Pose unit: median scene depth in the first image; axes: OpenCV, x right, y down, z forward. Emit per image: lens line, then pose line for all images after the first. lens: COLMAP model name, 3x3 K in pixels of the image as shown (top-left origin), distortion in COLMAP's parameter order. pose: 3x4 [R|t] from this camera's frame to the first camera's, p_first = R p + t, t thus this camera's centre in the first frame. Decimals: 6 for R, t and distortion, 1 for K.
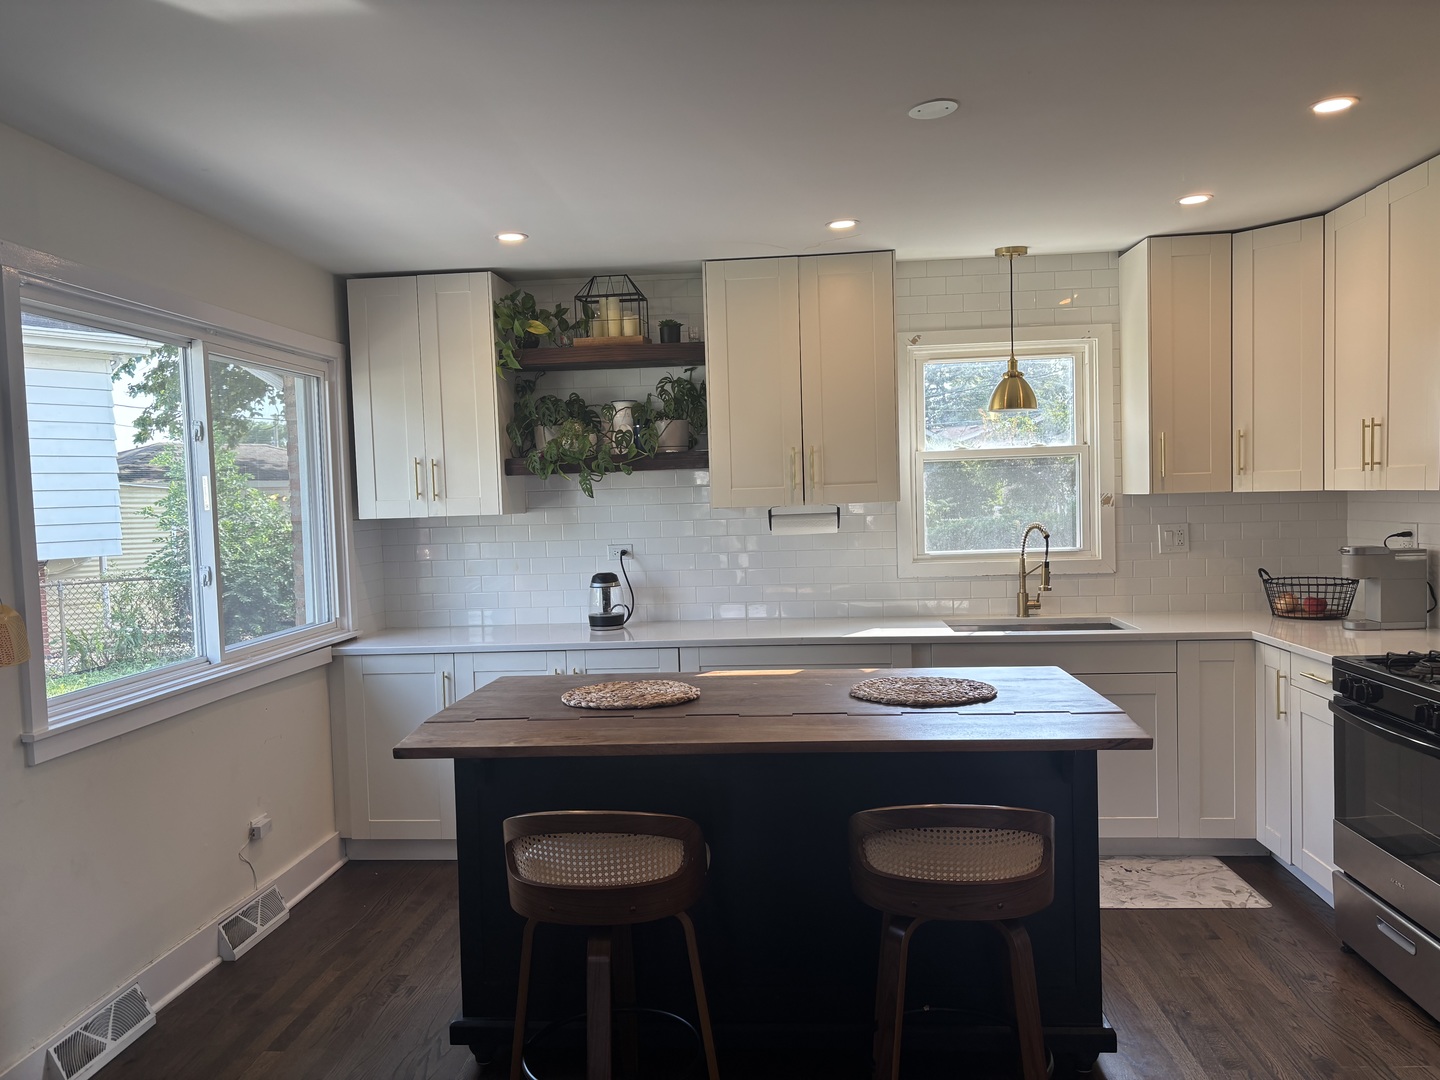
lens RADIAL K [[1052.7, 0, 720.0], [0, 1052.7, 540.0], [0, 0, 1]] dist [-0.002751, -0.001828]
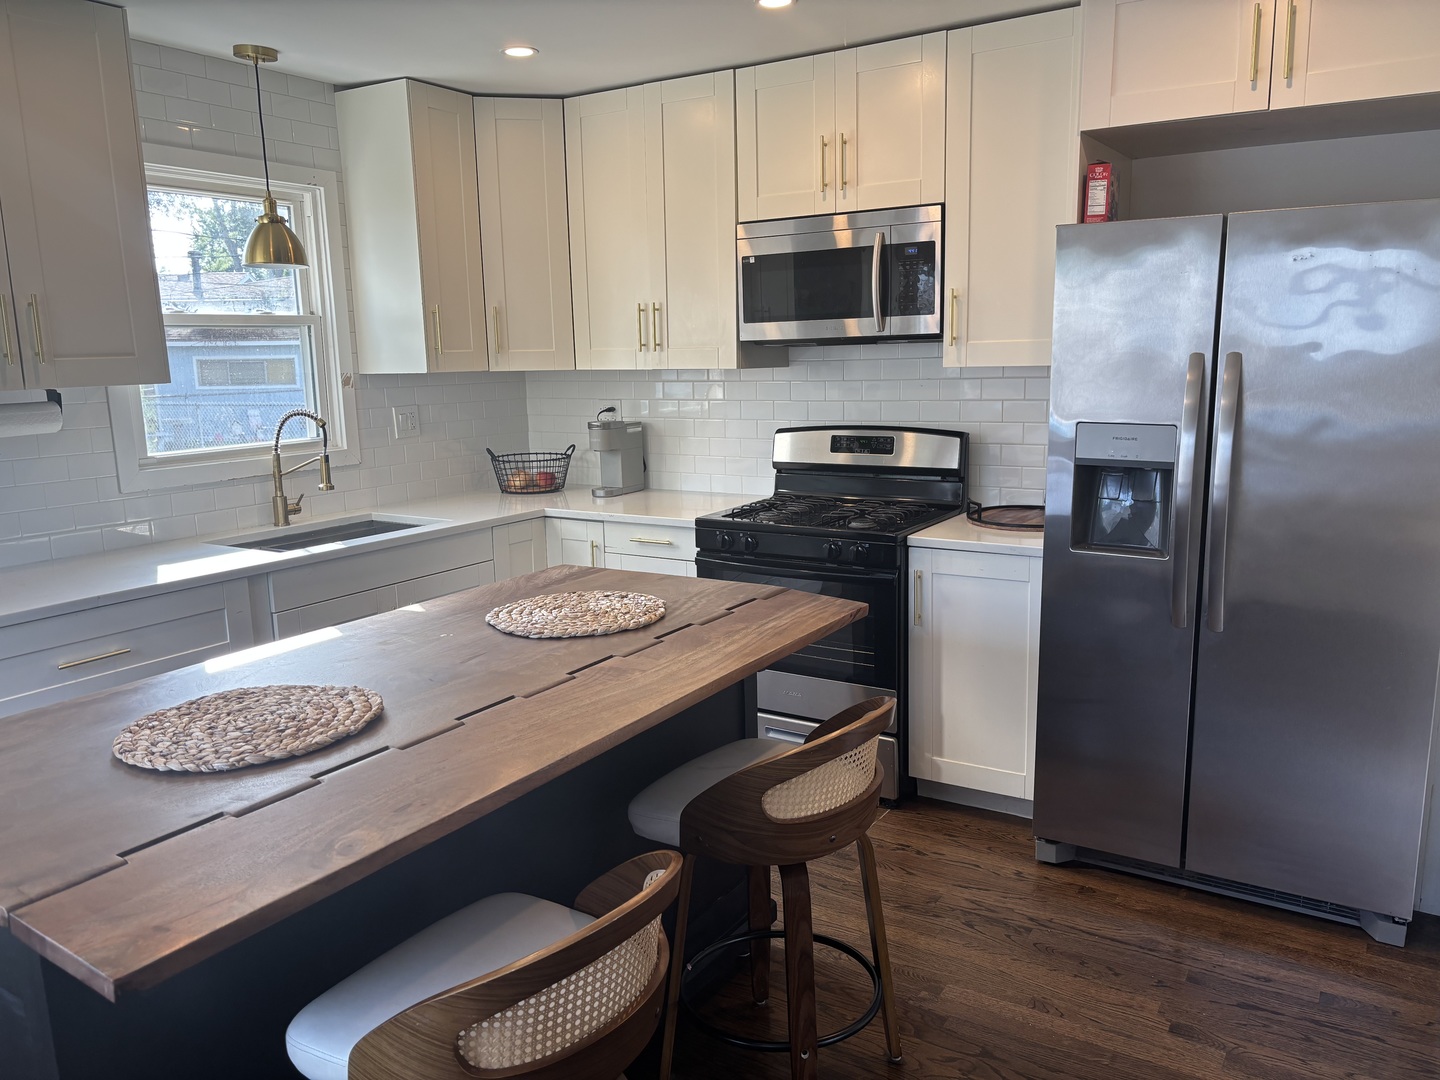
lens RADIAL K [[1077.9, 0, 720.0], [0, 1077.9, 540.0], [0, 0, 1]] dist [0.005004, -0.001818]
pose [[0.467758, -0.133468, 0.873721, -0.301671], [0.043766, 0.990818, 0.127925, -0.008462], [-0.882772, -0.021598, 0.469304, 0.321536]]
